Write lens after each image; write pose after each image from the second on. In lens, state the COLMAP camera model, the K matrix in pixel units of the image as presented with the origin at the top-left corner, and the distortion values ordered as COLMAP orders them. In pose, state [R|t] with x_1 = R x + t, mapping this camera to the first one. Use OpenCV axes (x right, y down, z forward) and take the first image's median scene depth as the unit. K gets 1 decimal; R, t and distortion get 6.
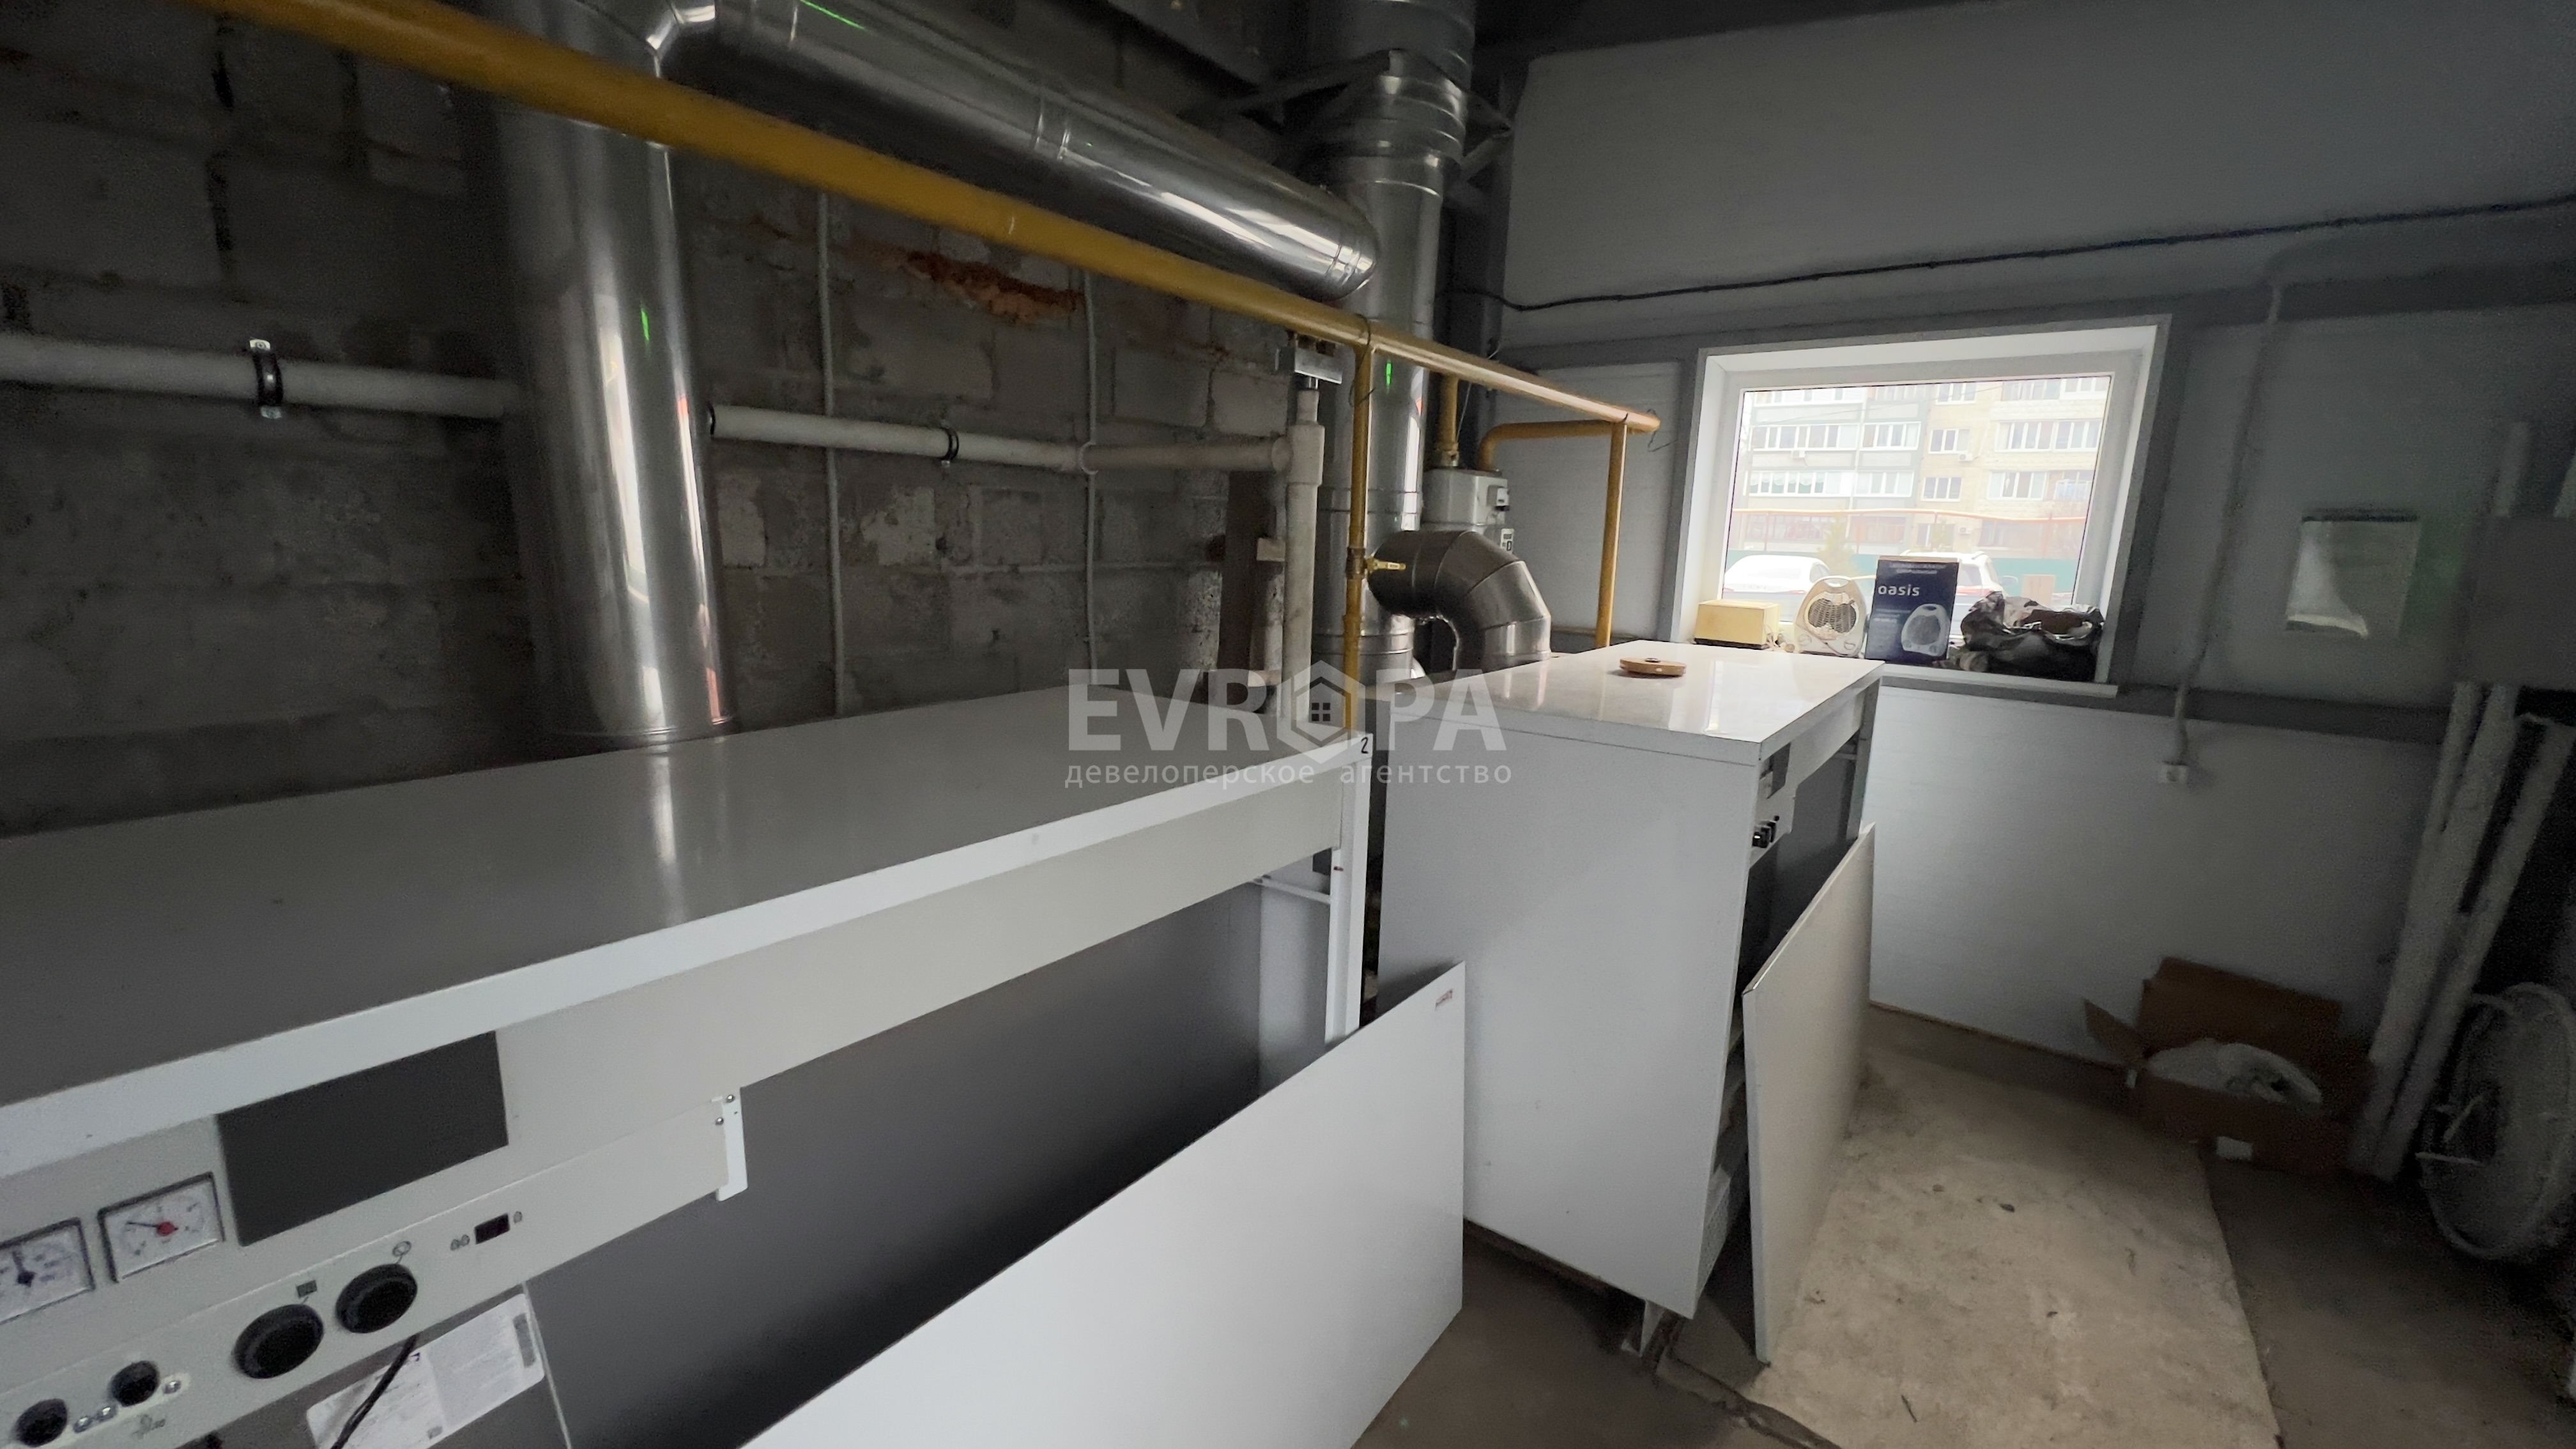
lens RADIAL K [[1024.7, 0, 1276.5], [0, 1024.7, 723.5], [0, 0, 1]] dist [0.000961, -0.000047]
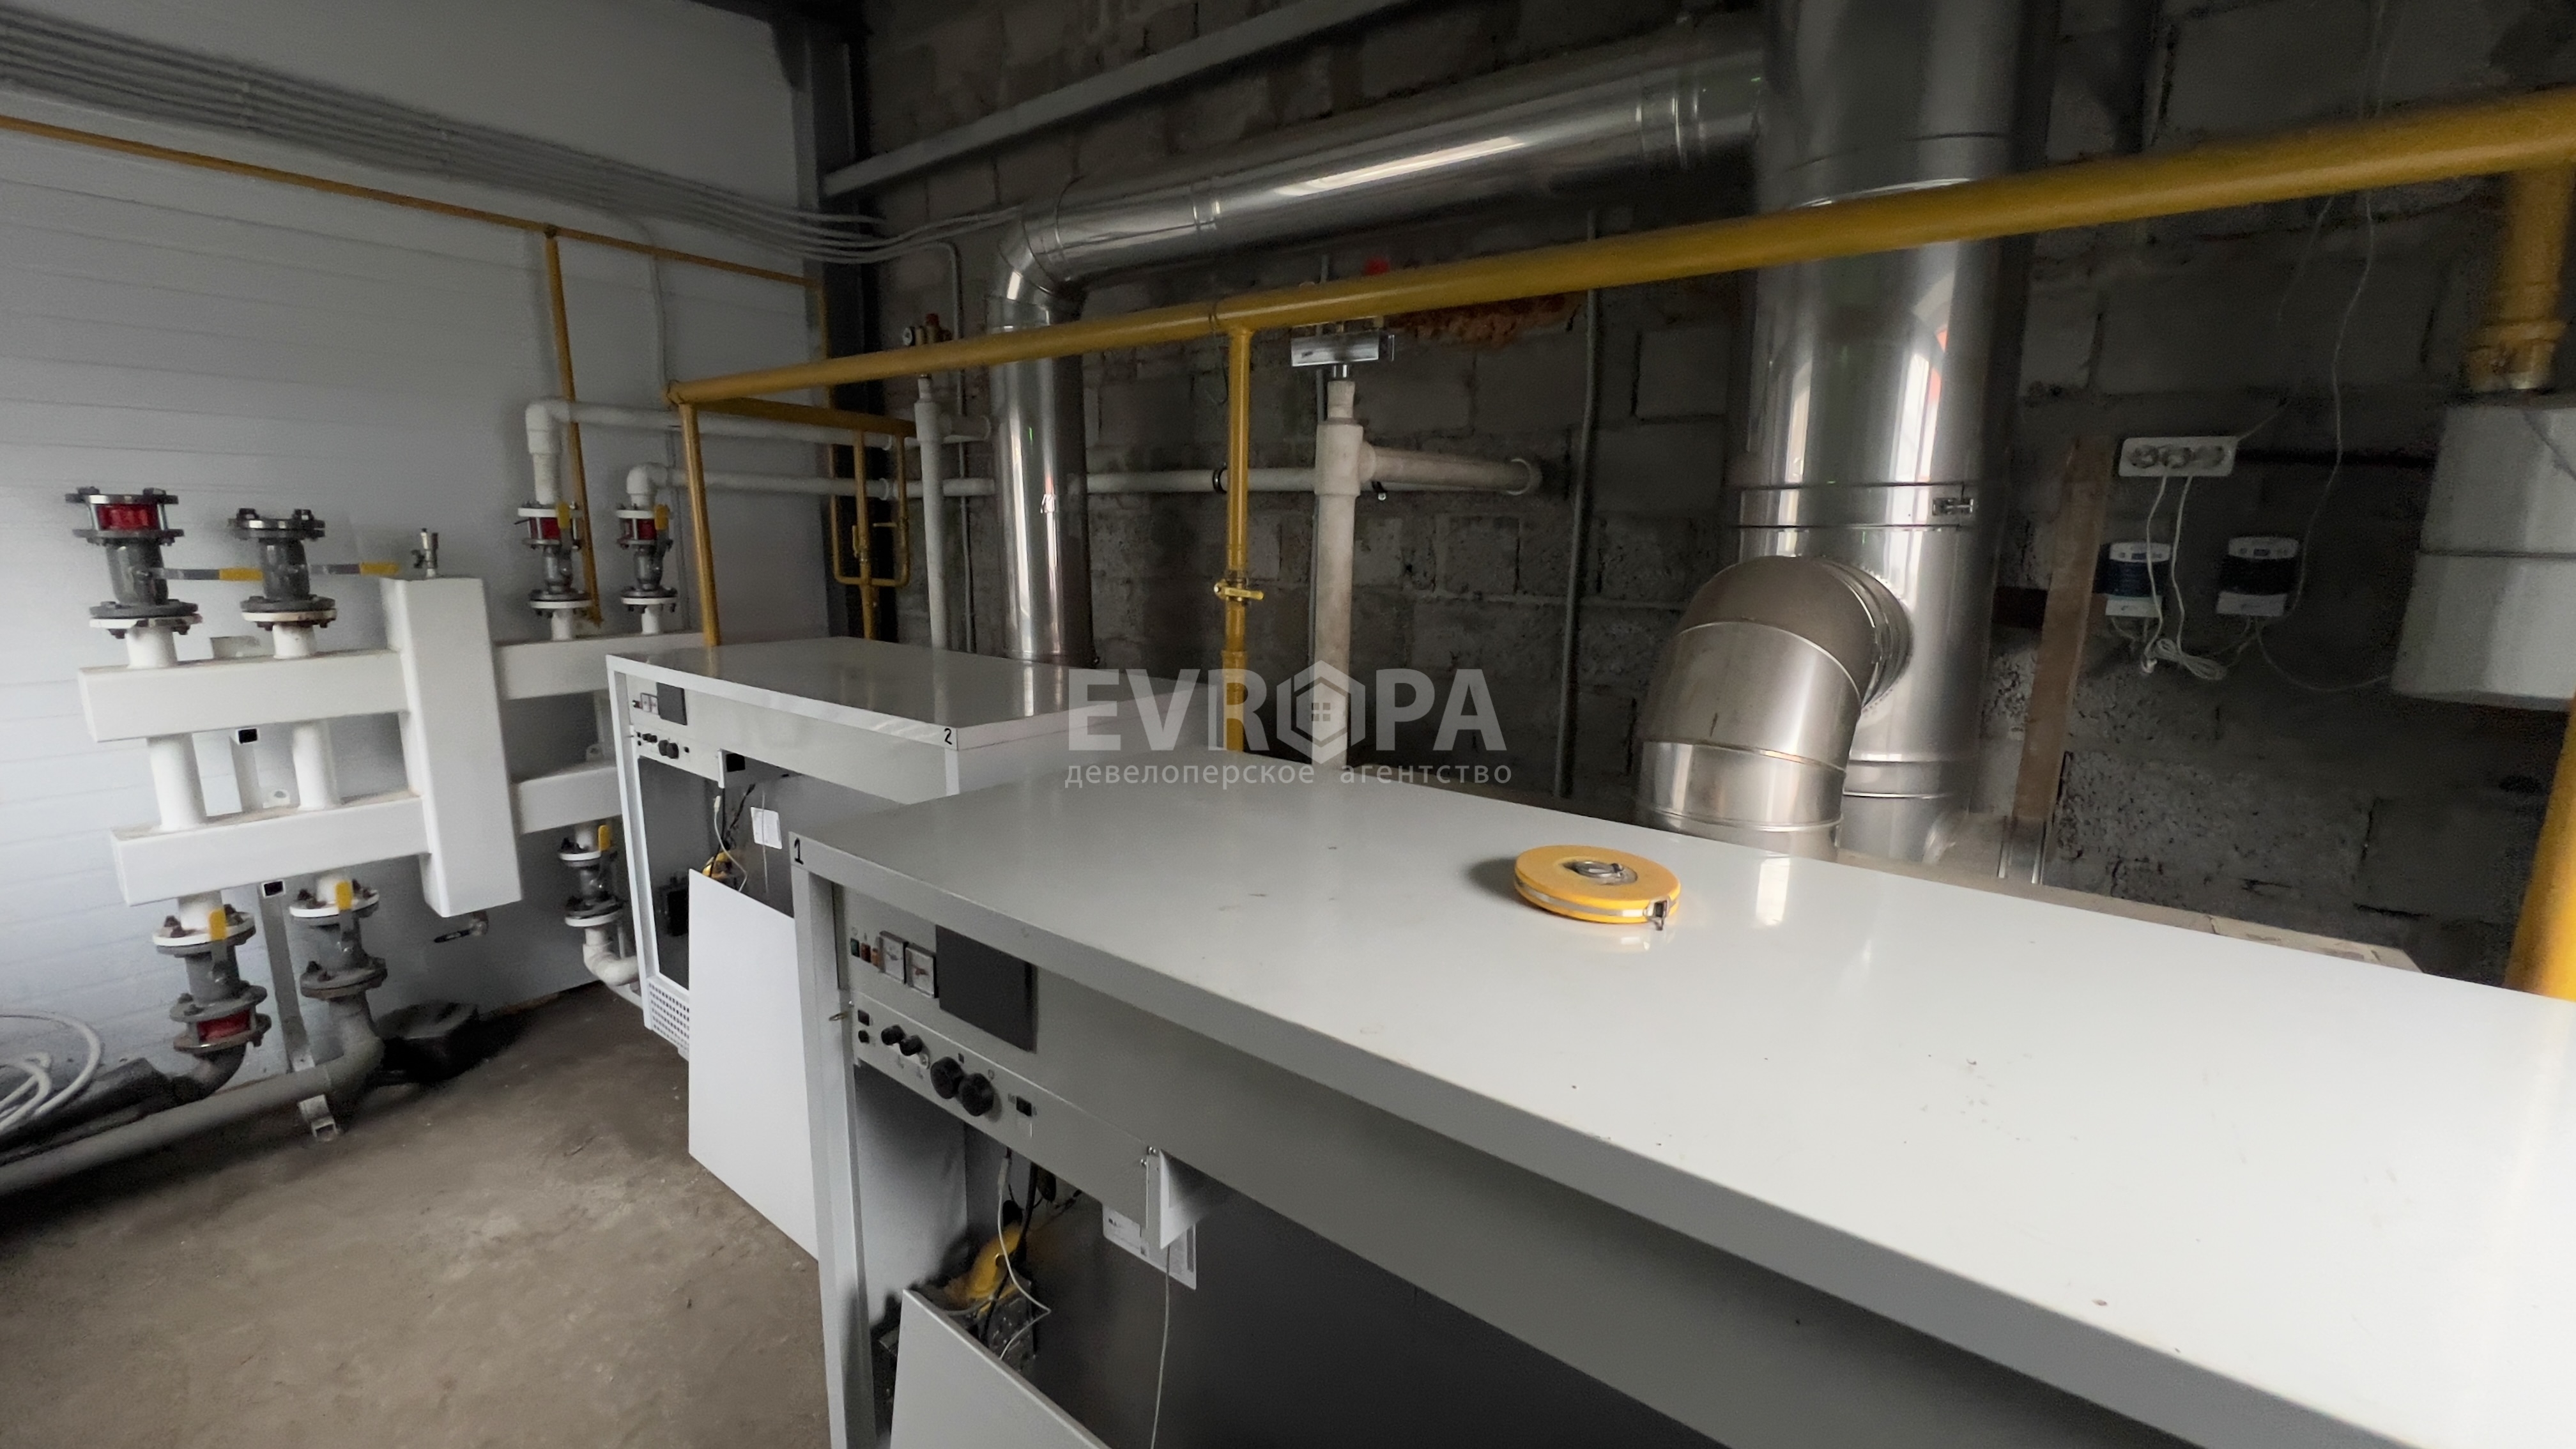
lens RADIAL K [[1024.7, 0, 1276.5], [0, 1024.7, 723.5], [0, 0, 1]] dist [0.000961, -0.000047]
pose [[-0.008670, 0.158921, -0.987253, 0.778867], [-0.207058, 0.965608, 0.157255, -0.158489], [0.978290, 0.205782, 0.024534, 0.869189]]
